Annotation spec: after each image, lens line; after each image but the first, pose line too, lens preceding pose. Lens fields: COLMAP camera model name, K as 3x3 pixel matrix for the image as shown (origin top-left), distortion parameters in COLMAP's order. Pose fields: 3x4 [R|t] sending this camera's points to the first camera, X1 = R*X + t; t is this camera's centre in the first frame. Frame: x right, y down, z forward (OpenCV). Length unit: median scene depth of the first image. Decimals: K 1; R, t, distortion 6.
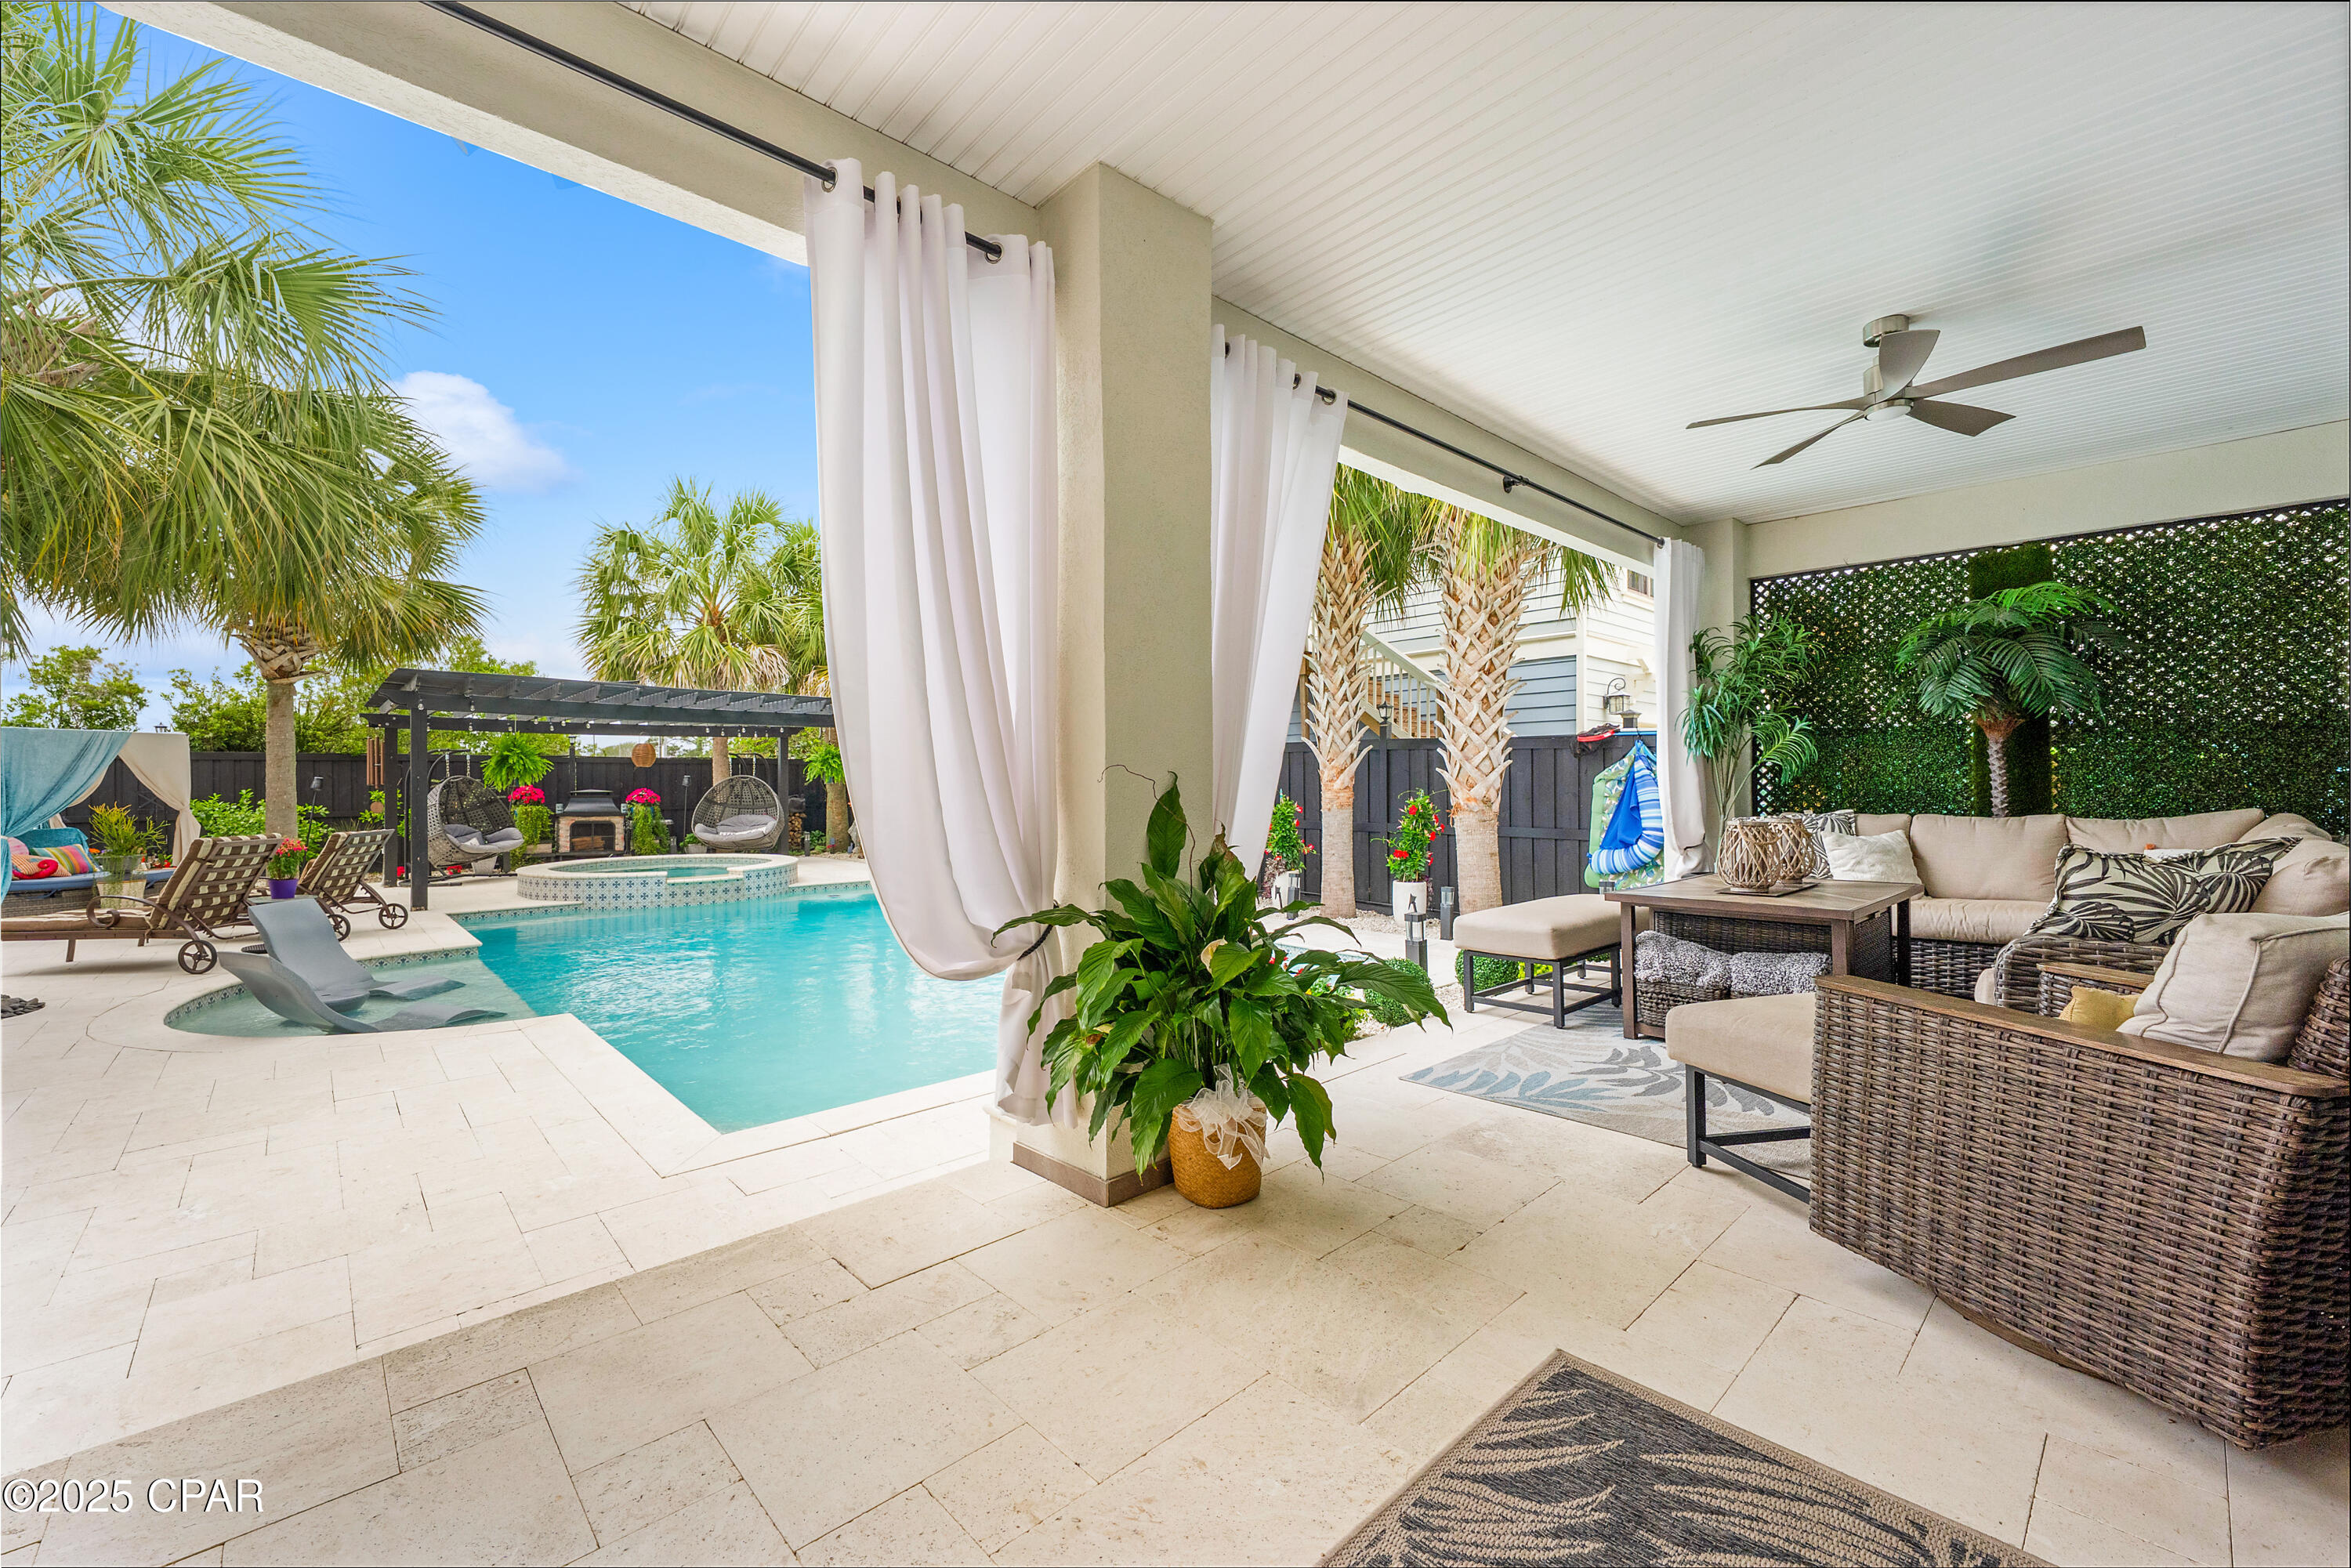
lens RADIAL K [[938.3, 0, 1174.0], [0, 938.3, 781.0], [0, 0, 1]] dist [-0.003221, -0.000899]
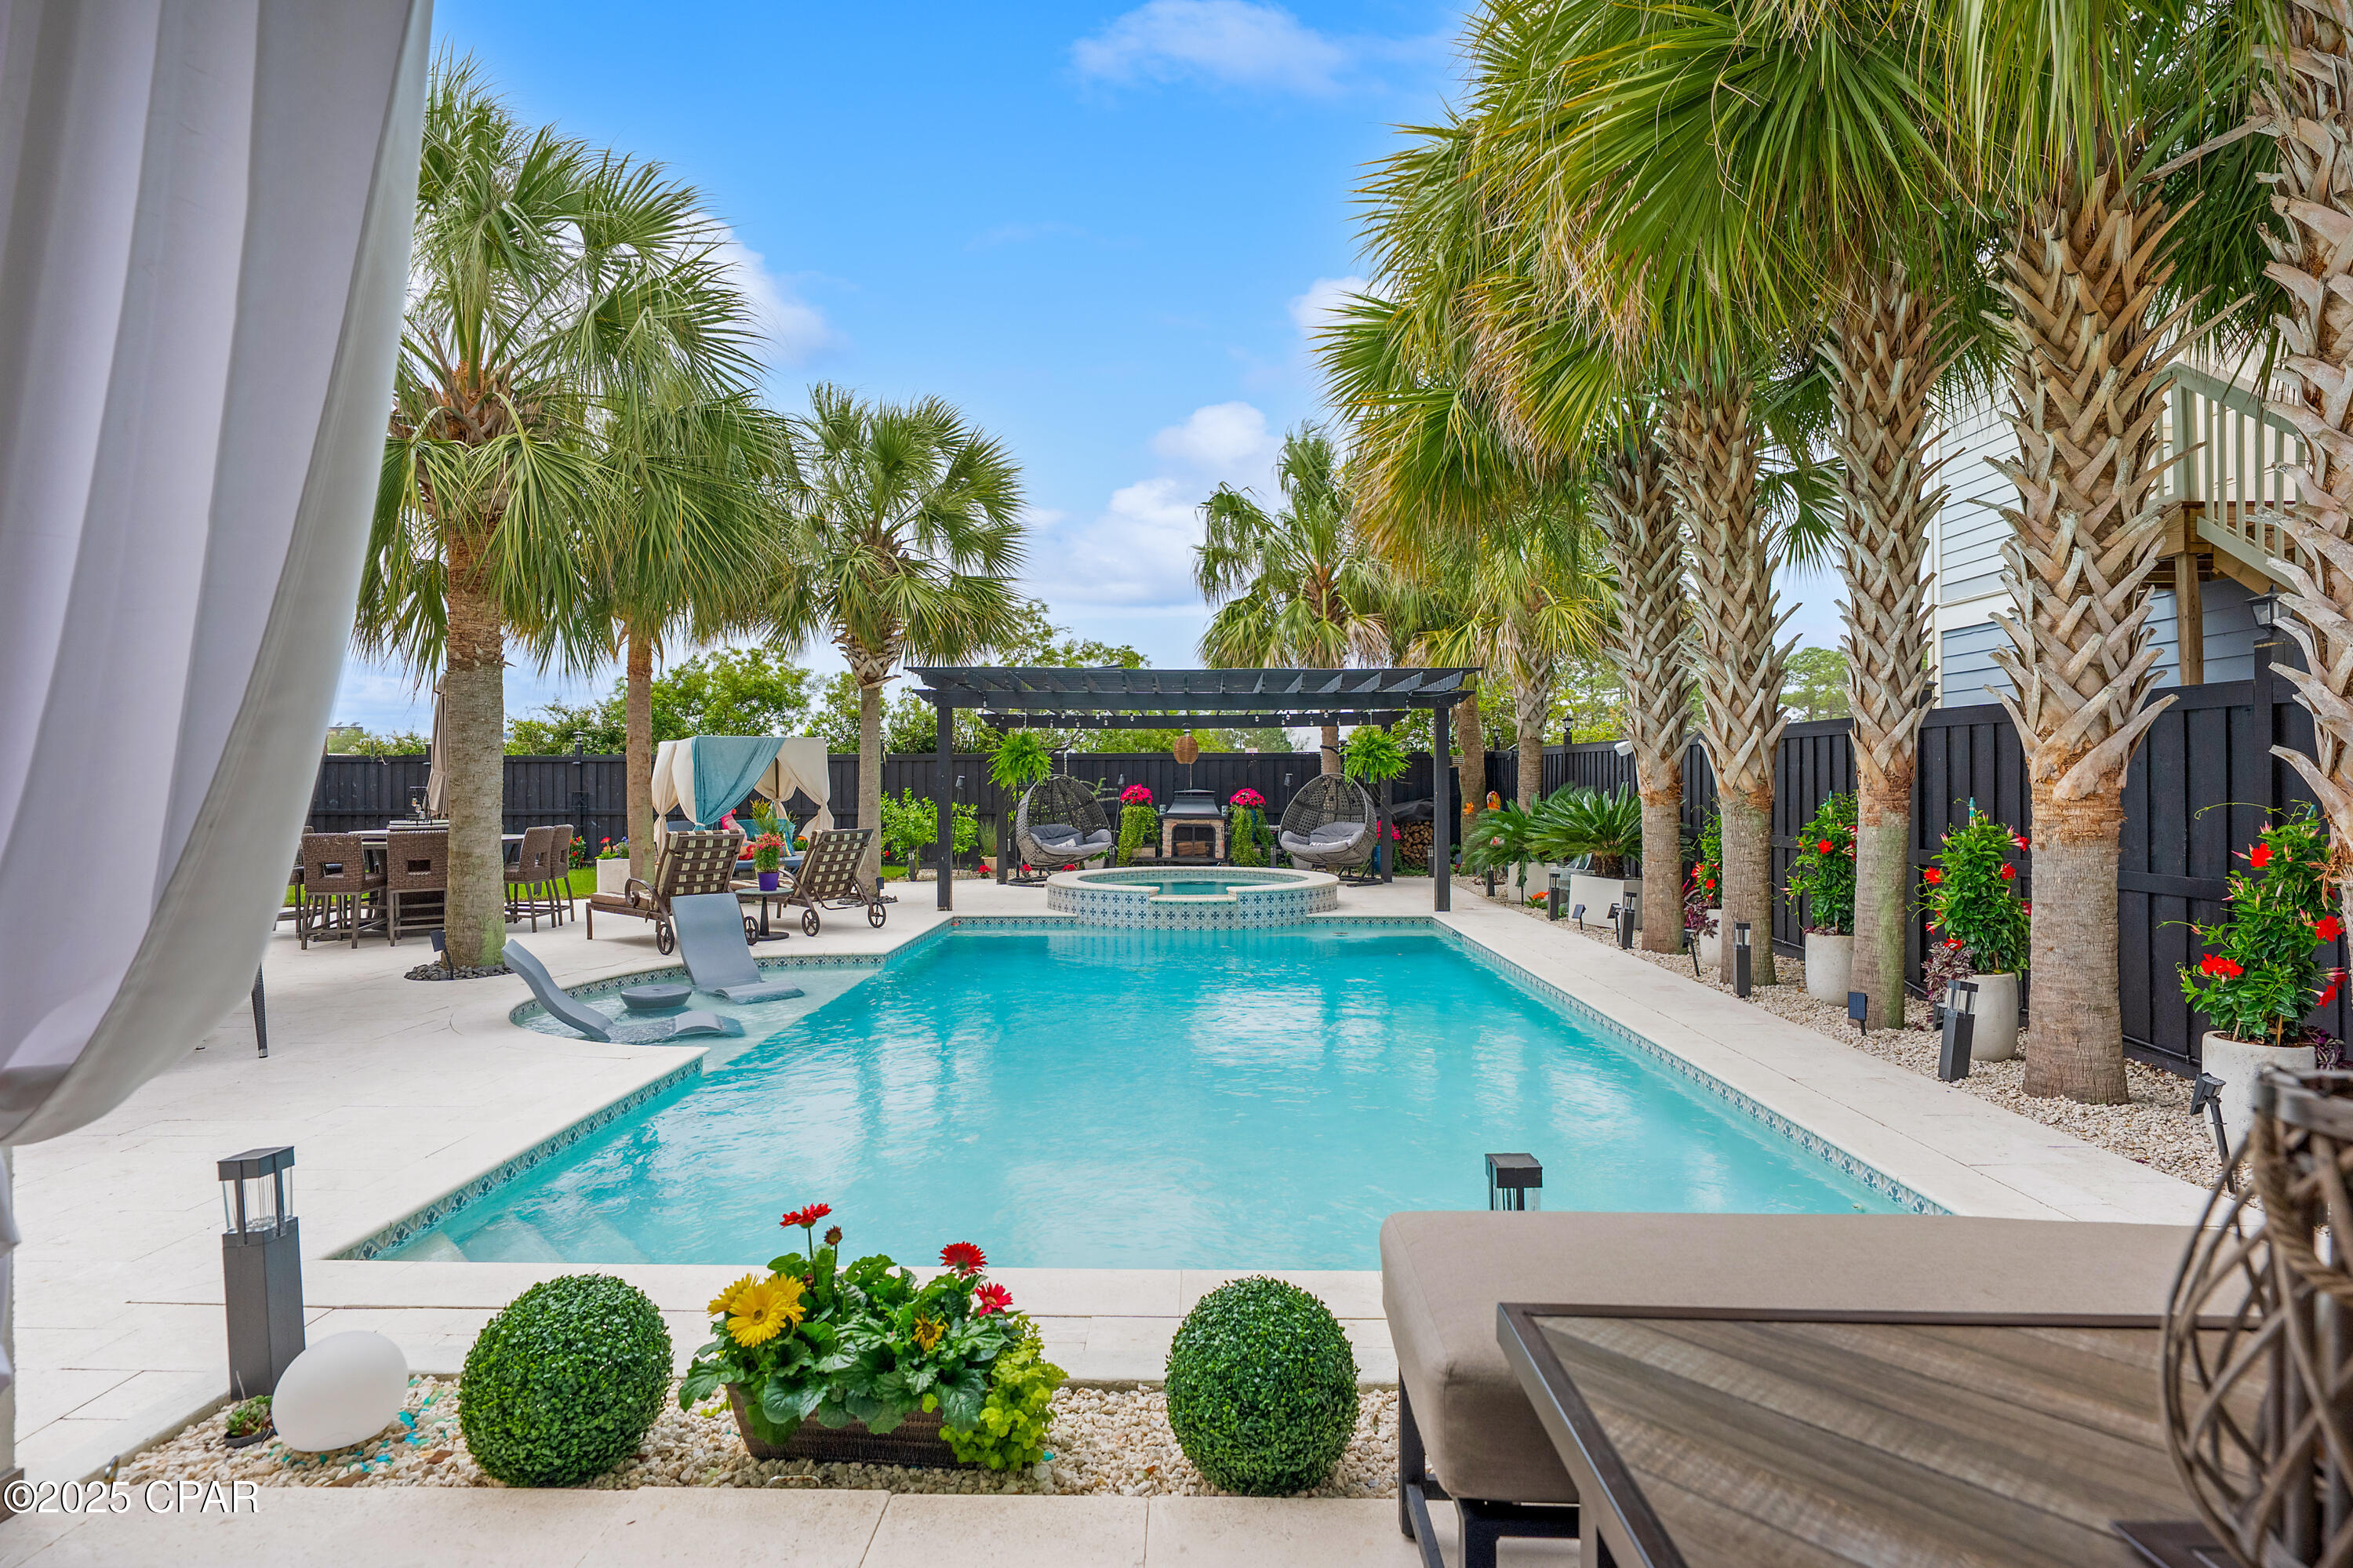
lens RADIAL K [[1163.8, 0, 1175.6], [0, 1163.8, 778.3], [0, 0, 1]] dist [-0.010831, 0.000156]
pose [[0.710746, -0.000366, -0.703448, 0.223089], [-0.000219, 1.000000, -0.000743, -0.000583], [0.703448, 0.000682, 0.710746, 0.286824]]
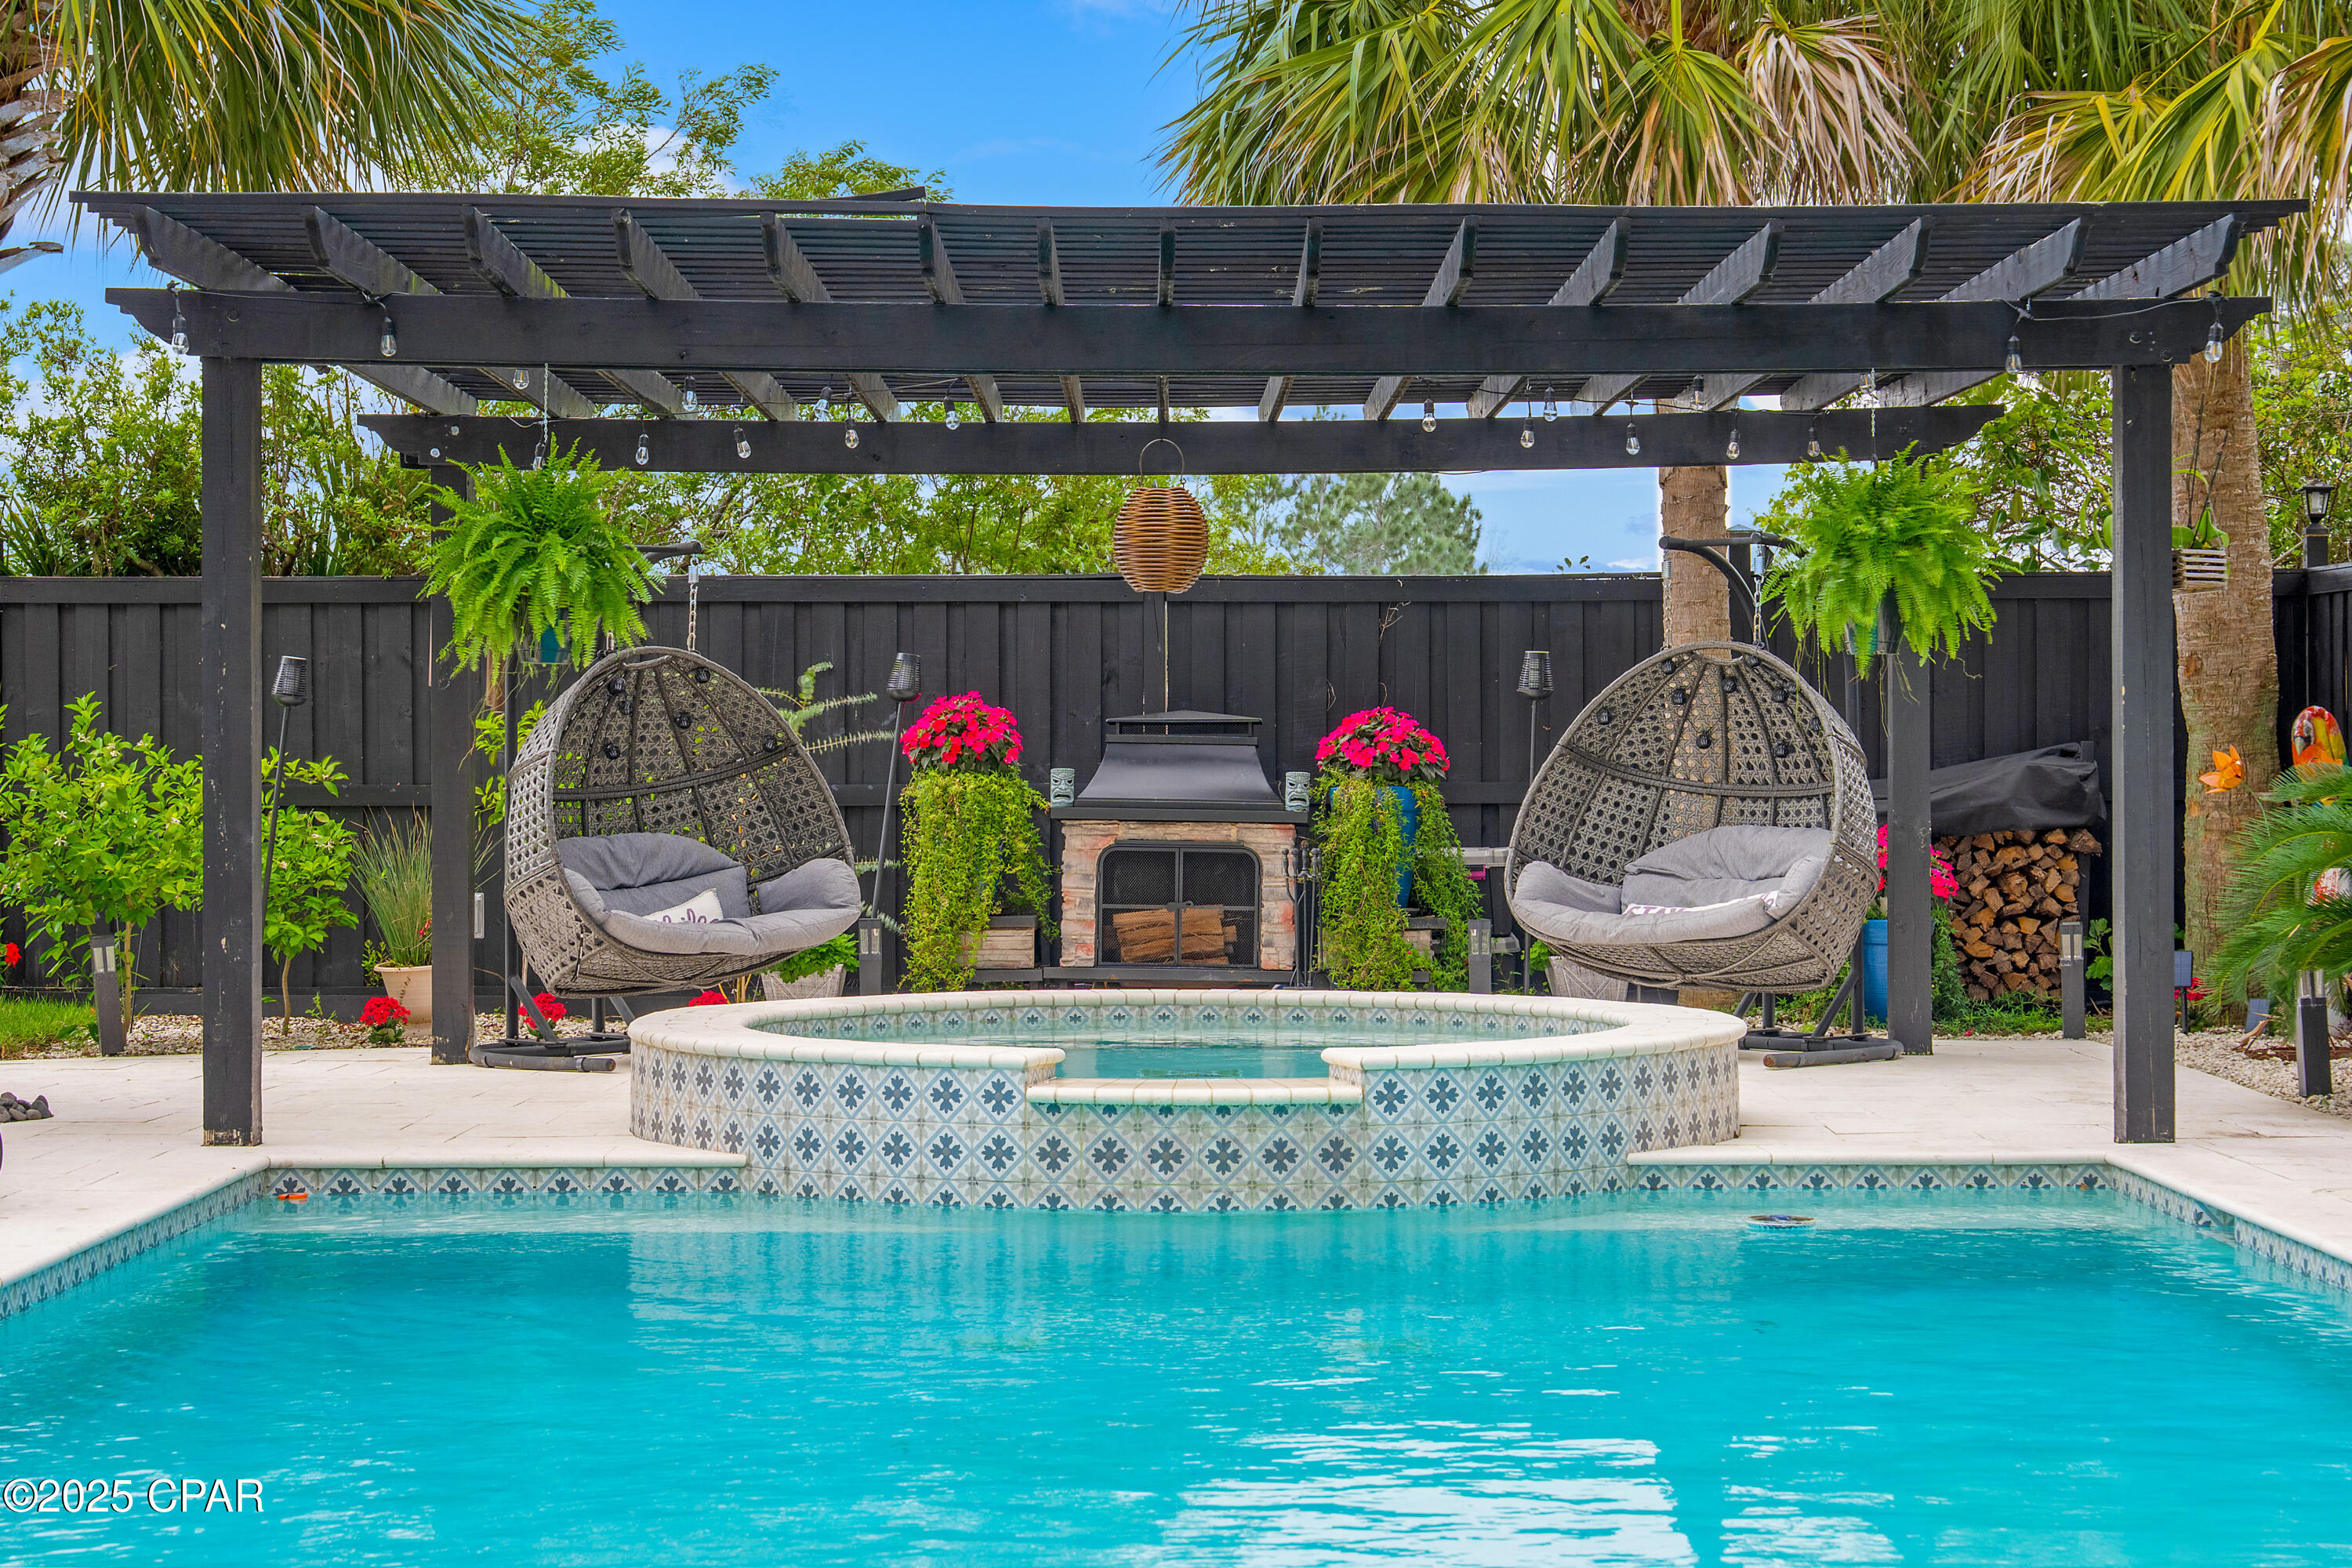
lens RADIAL K [[4253.8, 0, 1180.7], [0, 4253.8, 791.5], [0, 0, 1]] dist [-0.004611, 0.000000]
pose [[0.727504, 0.007254, -0.686065, 0.173771], [-0.000641, 0.999951, 0.009894, 0.028646], [0.686103, -0.006758, 0.727473, 0.319481]]
